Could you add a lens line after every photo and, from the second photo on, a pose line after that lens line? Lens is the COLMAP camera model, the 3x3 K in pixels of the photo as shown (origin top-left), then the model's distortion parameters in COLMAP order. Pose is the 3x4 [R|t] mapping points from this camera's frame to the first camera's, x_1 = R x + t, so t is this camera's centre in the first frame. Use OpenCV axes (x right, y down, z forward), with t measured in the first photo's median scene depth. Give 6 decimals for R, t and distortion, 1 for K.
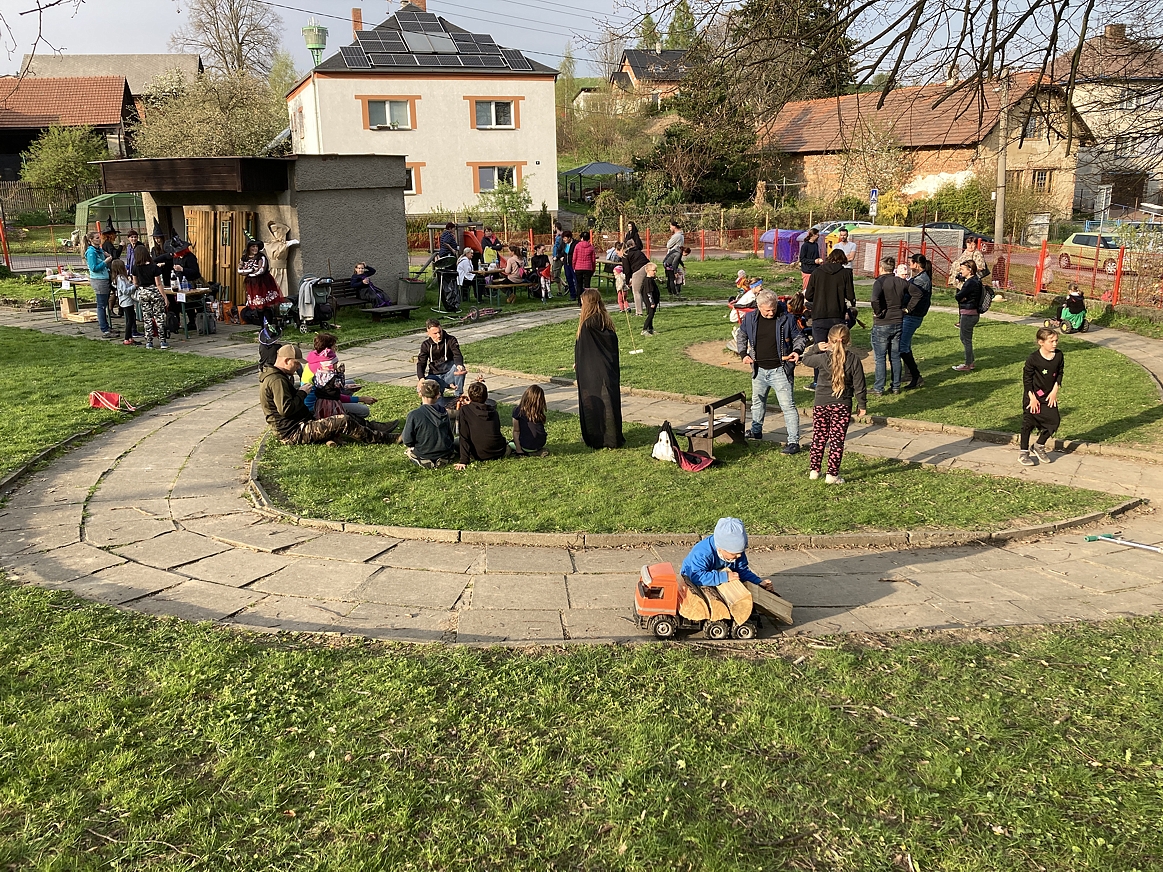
lens RADIAL K [[966.4, 0, 584.3], [0, 966.4, 417.8], [0, 0, 1]] dist [0.025779, -0.000447]
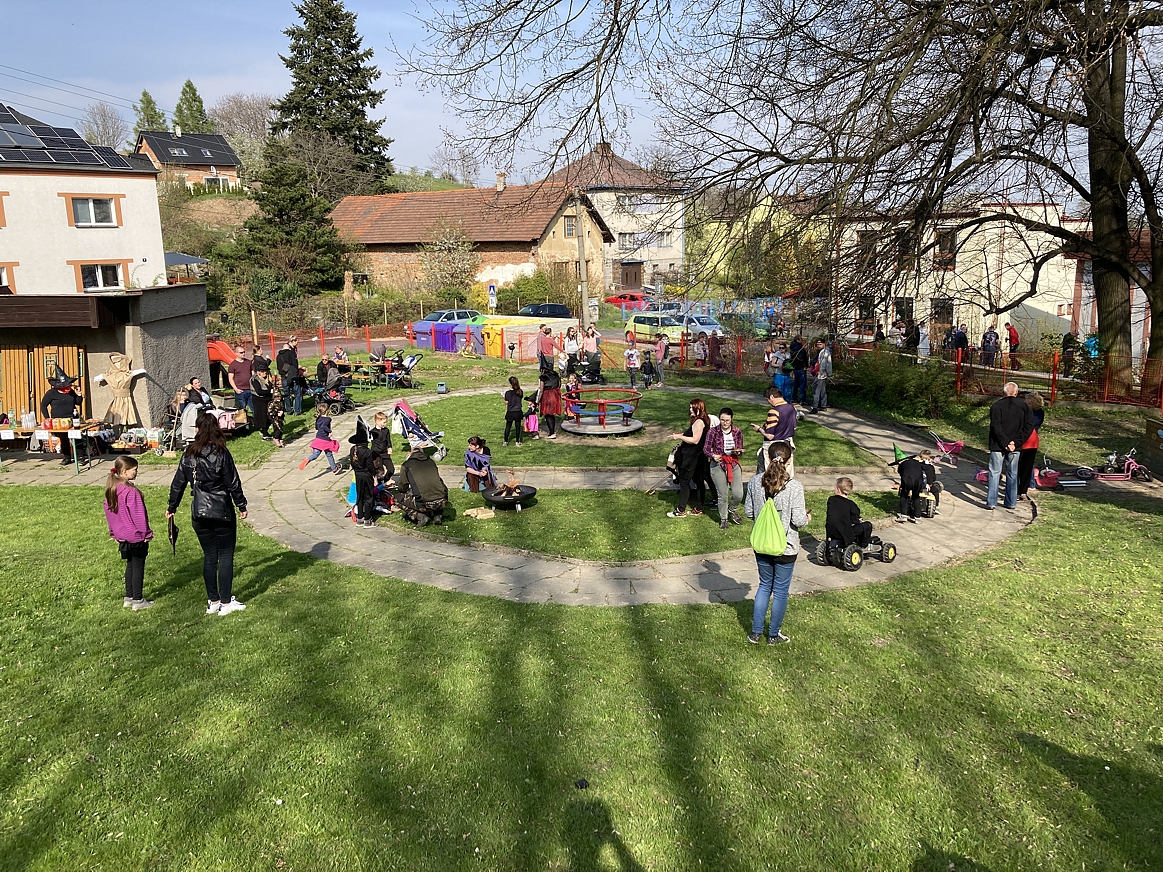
lens RADIAL K [[947.1, 0, 585.2], [0, 947.1, 435.6], [0, 0, 1]] dist [0.028528, -0.075023]
pose [[0.870909, -0.099227, 0.481323, -0.142699], [0.123153, 0.992219, -0.018282, -0.012594], [-0.475764, 0.075198, 0.876353, -0.049084]]
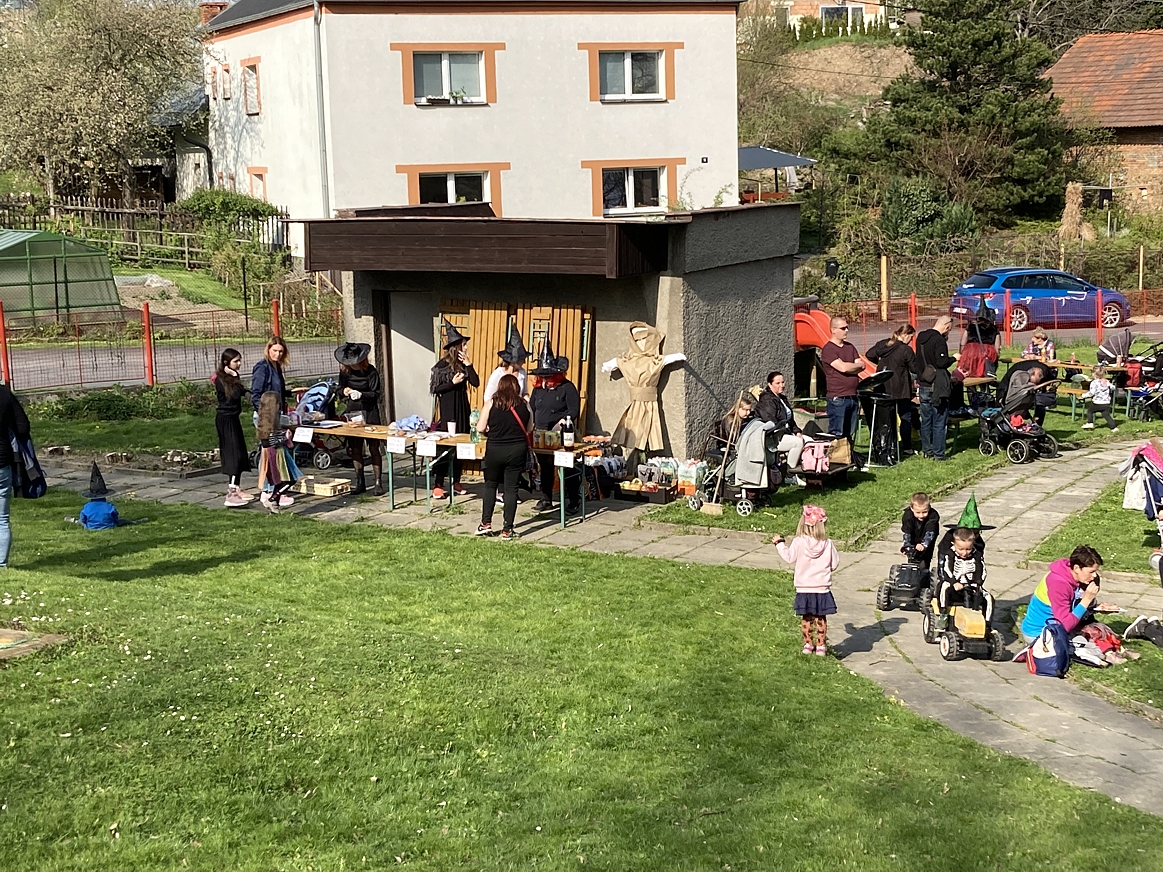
lens RADIAL K [[1895.9, 0, 608.1], [0, 1895.9, 396.0], [0, 0, 1]] dist [0.257320, -1.126021]
pose [[0.999423, -0.008986, 0.032769, -0.141902], [0.012590, 0.993686, -0.111491, -0.010884], [-0.031560, 0.111839, 0.993225, -0.055916]]
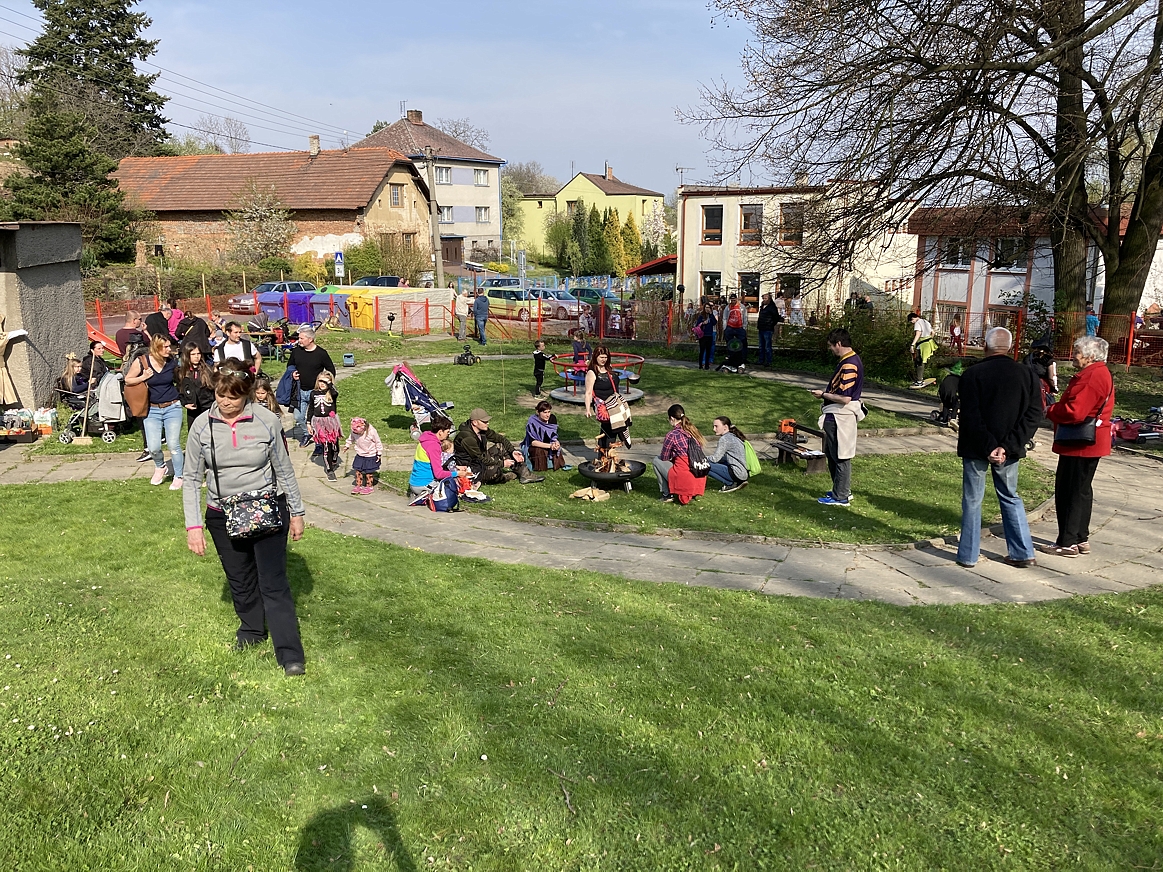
lens RADIAL K [[951.2, 0, 580.9], [0, 951.2, 450.1], [0, 0, 1]] dist [0.001047, -0.009367]
pose [[0.732656, -0.141508, 0.665726, -0.184179], [0.152837, 0.987372, 0.041675, -0.018594], [-0.663217, 0.071214, 0.745031, 0.047832]]
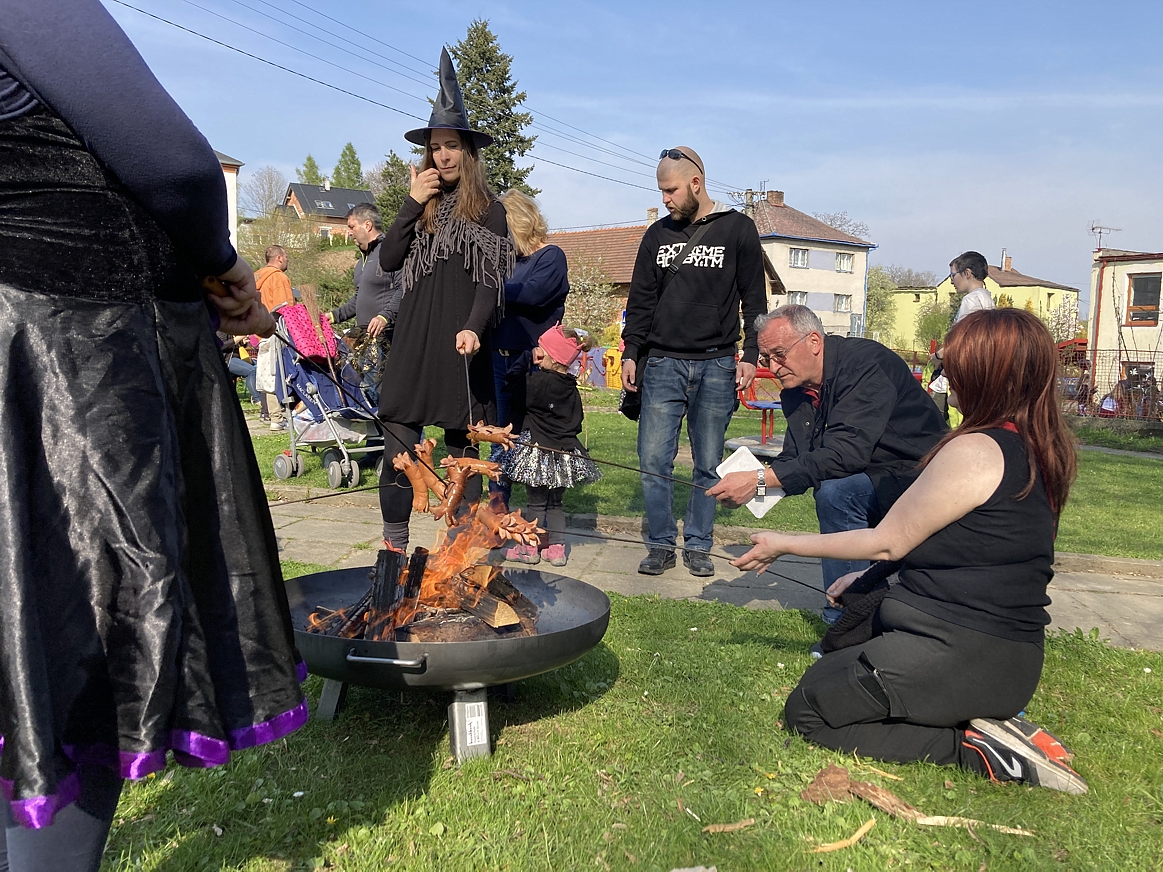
lens RADIAL K [[952.9, 0, 586.1], [0, 952.9, 420.6], [0, 0, 1]] dist [0.056783, -0.074014]
pose [[0.936036, 0.012051, 0.351697, -0.035915], [0.041804, 0.988528, -0.145134, -0.006602], [-0.349412, 0.150553, 0.924795, 0.169746]]
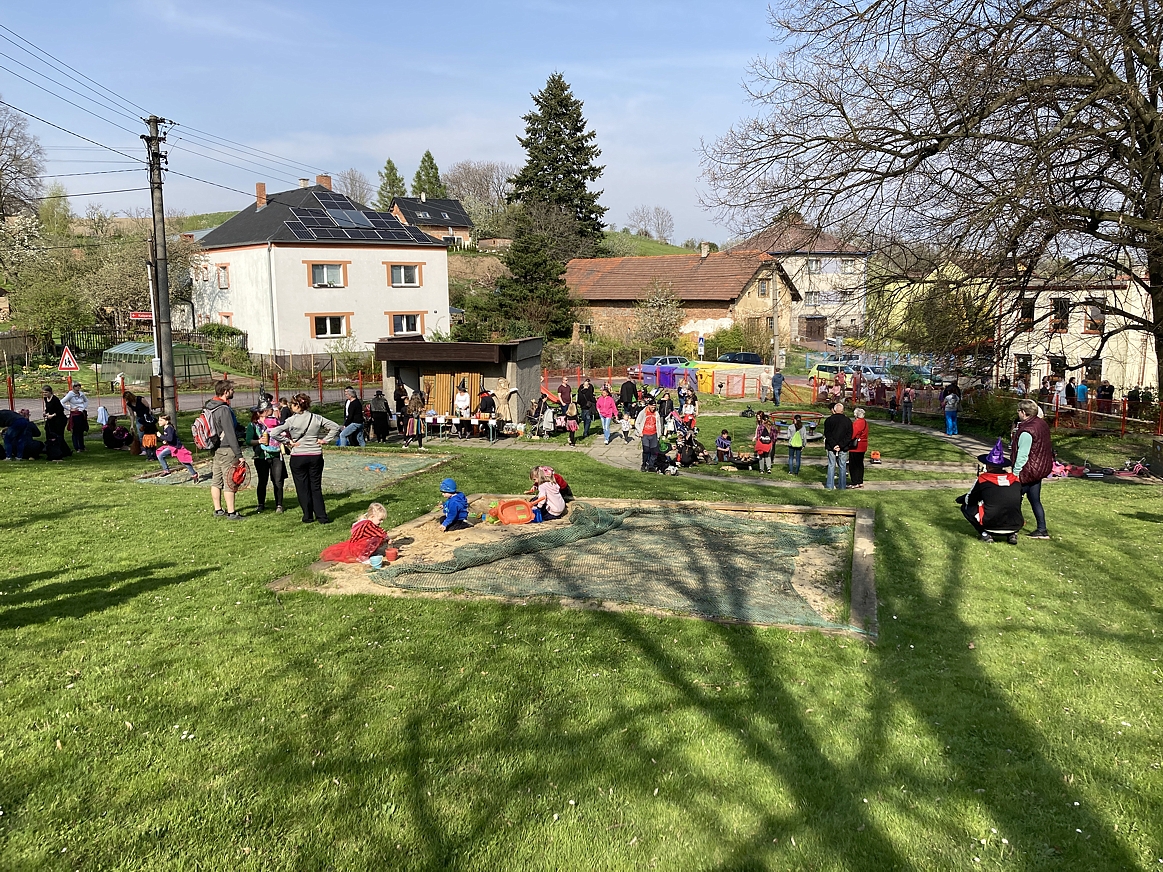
lens RADIAL K [[939.8, 0, 581.5], [0, 939.8, 436.0], [0, 0, 1]] dist [0.112684, -0.264234]
pose [[0.948401, -0.037005, 0.314907, -0.272256], [0.066202, 0.994387, -0.082530, 0.019977], [-0.310085, 0.099119, 0.945528, -0.245343]]
